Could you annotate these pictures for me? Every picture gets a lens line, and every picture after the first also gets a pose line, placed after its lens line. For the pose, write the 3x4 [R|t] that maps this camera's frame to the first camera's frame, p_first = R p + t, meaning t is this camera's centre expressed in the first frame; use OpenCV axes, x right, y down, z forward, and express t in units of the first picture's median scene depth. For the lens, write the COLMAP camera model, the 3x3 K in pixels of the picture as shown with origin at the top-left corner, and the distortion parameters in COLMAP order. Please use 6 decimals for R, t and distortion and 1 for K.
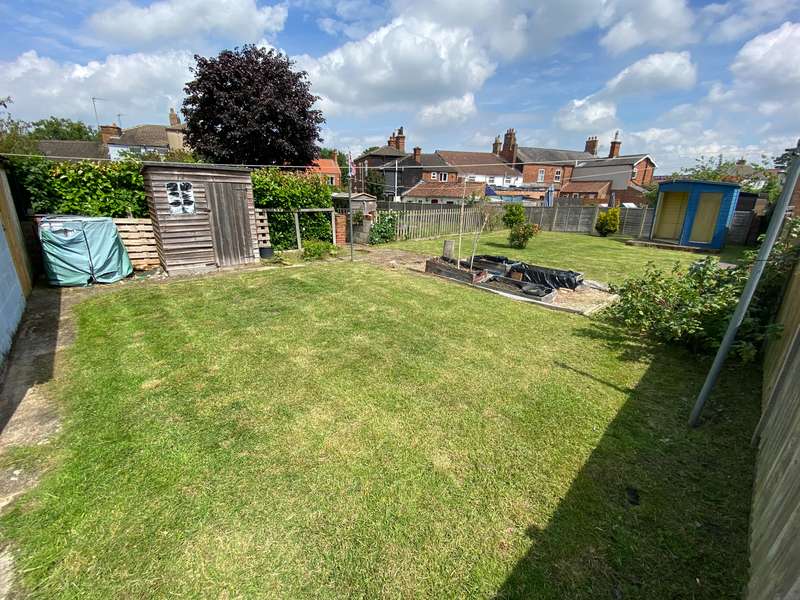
lens RADIAL K [[321.3, 0, 400.5], [0, 321.3, 299.1], [0, 0, 1]] dist [-0.022408, -0.000665]
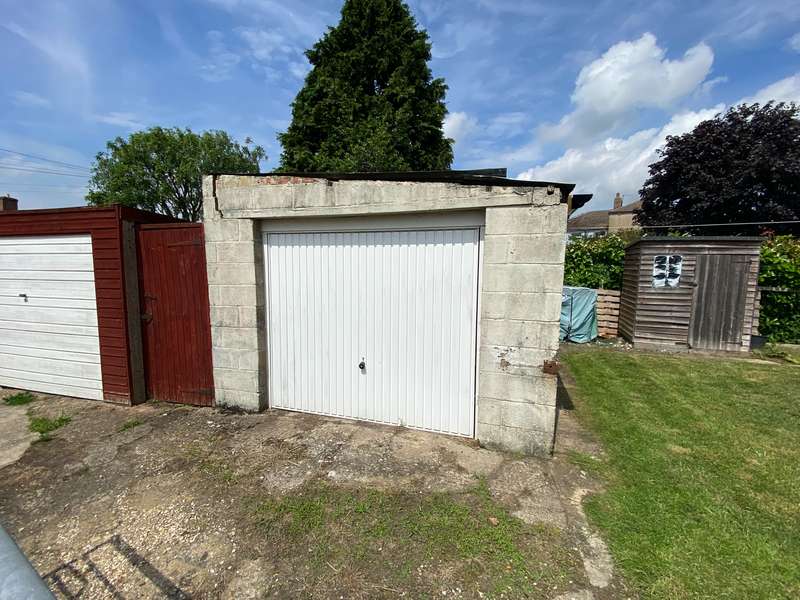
lens RADIAL K [[346.8, 0, 398.1], [0, 346.8, 301.1], [0, 0, 1]] dist [-0.040164, -0.001366]
pose [[0.435499, 0.067940, -0.897622, -0.109241], [-0.276978, 0.958887, -0.061804, 0.052858], [0.856518, 0.275537, 0.436412, -0.110244]]
